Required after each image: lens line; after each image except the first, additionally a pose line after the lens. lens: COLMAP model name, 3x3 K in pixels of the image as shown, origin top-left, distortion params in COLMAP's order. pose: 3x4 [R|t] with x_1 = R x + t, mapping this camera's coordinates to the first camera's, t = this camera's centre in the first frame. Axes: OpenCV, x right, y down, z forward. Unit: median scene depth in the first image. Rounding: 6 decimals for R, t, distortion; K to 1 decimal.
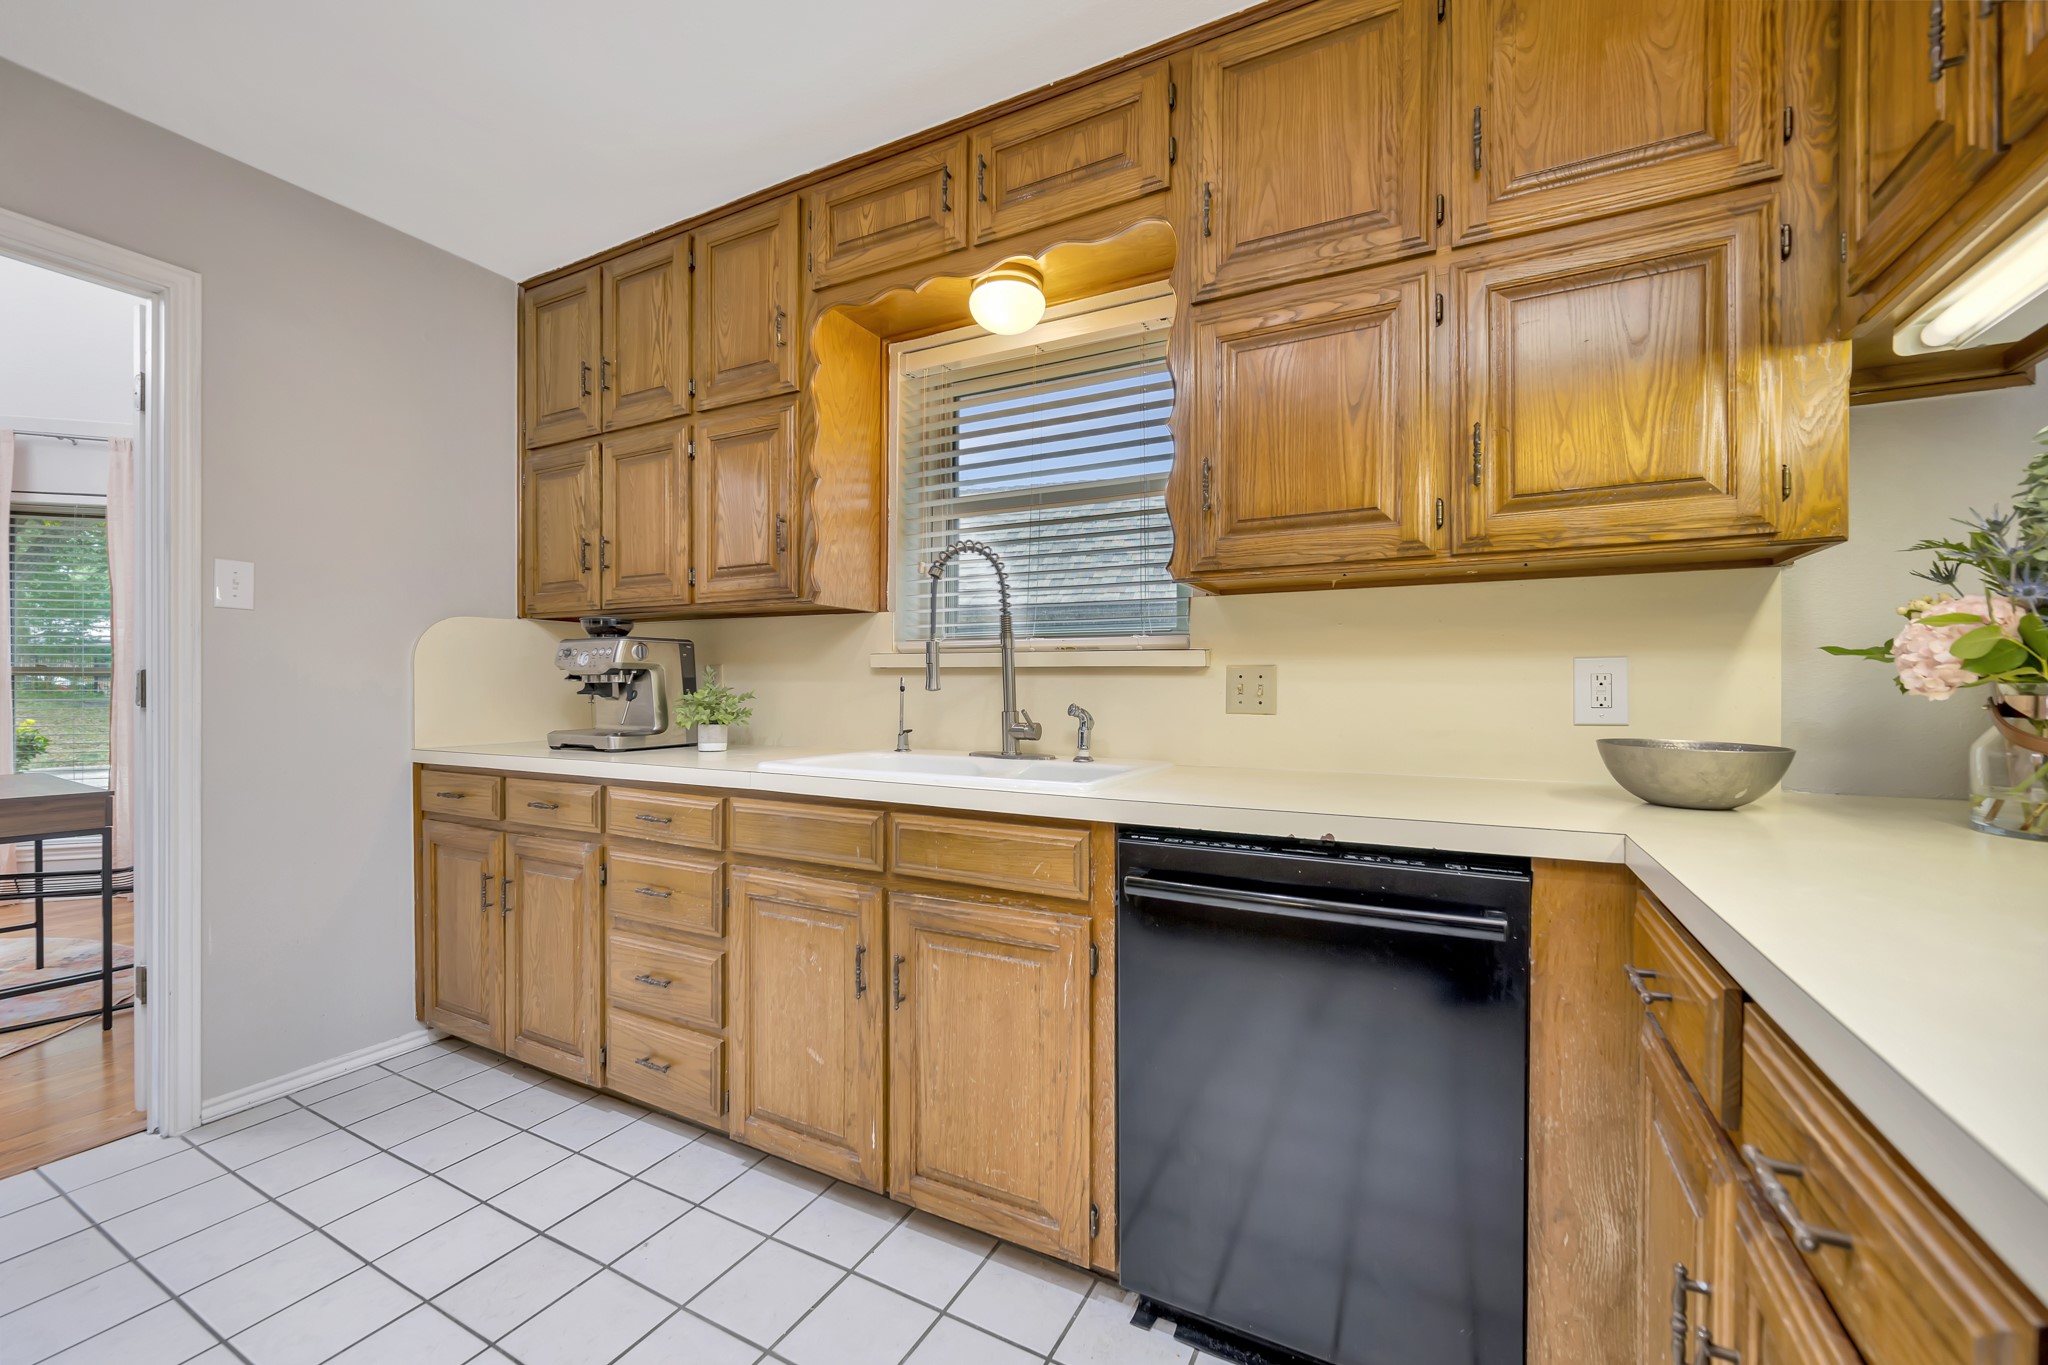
lens RADIAL K [[809.6, 0, 1022.3], [0, 809.6, 676.6], [0, 0, 1]] dist [-0.003546, 0.000518]
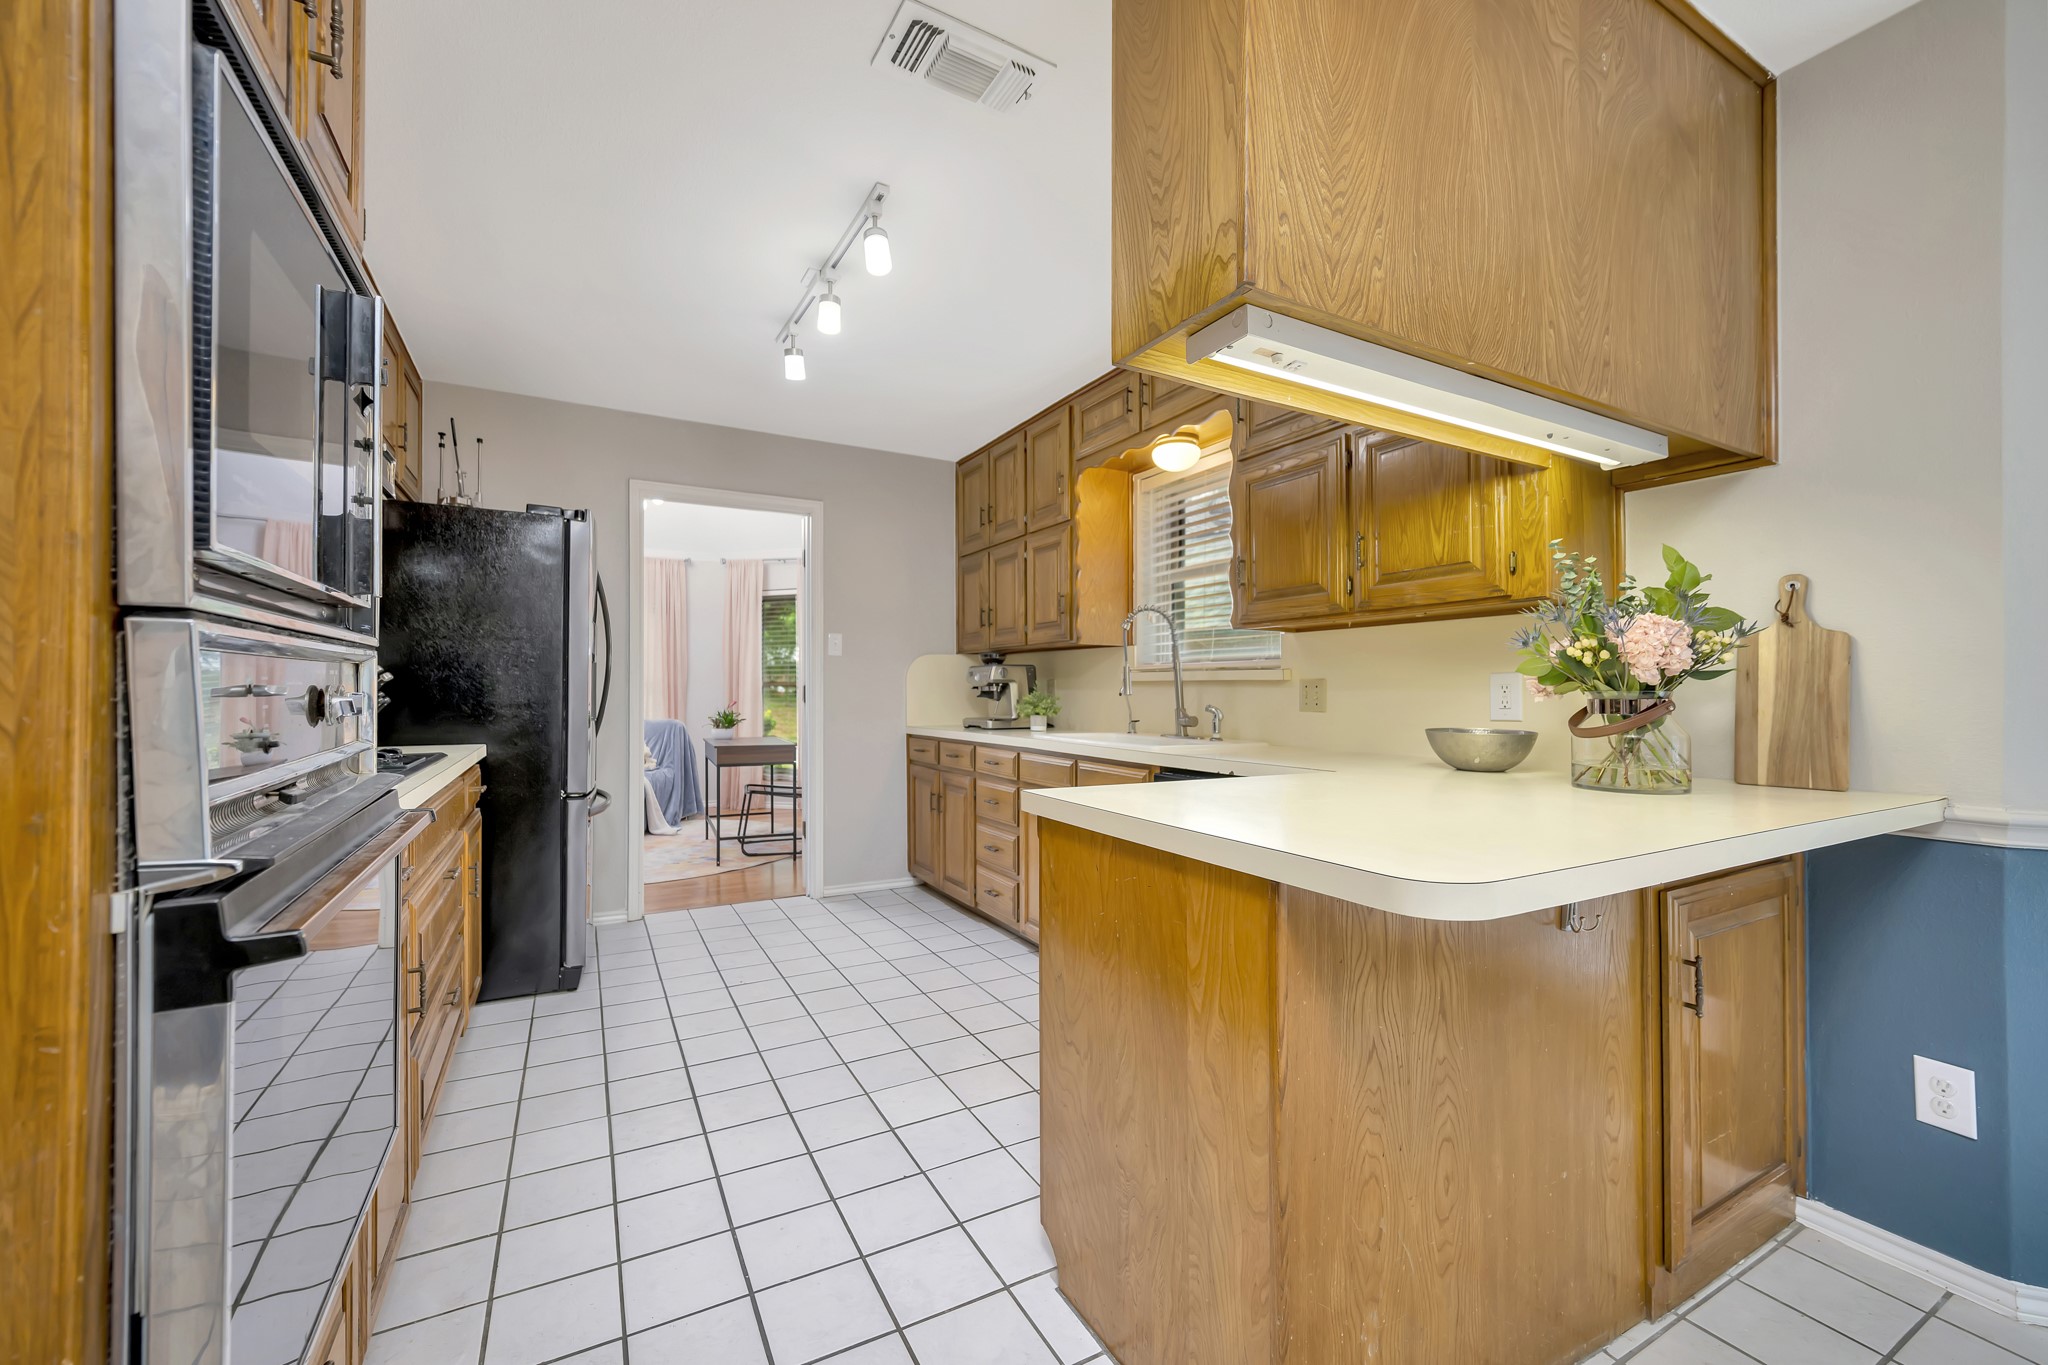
lens RADIAL K [[809.6, 0, 1024.6], [0, 809.6, 684.6], [0, 0, 1]] dist [-0.003546, 0.000518]
pose [[0.835981, -0.003122, -0.548750, 0.548680], [0.001892, 0.999994, -0.002807, -0.000589], [0.548756, 0.001309, 0.835982, -0.453727]]
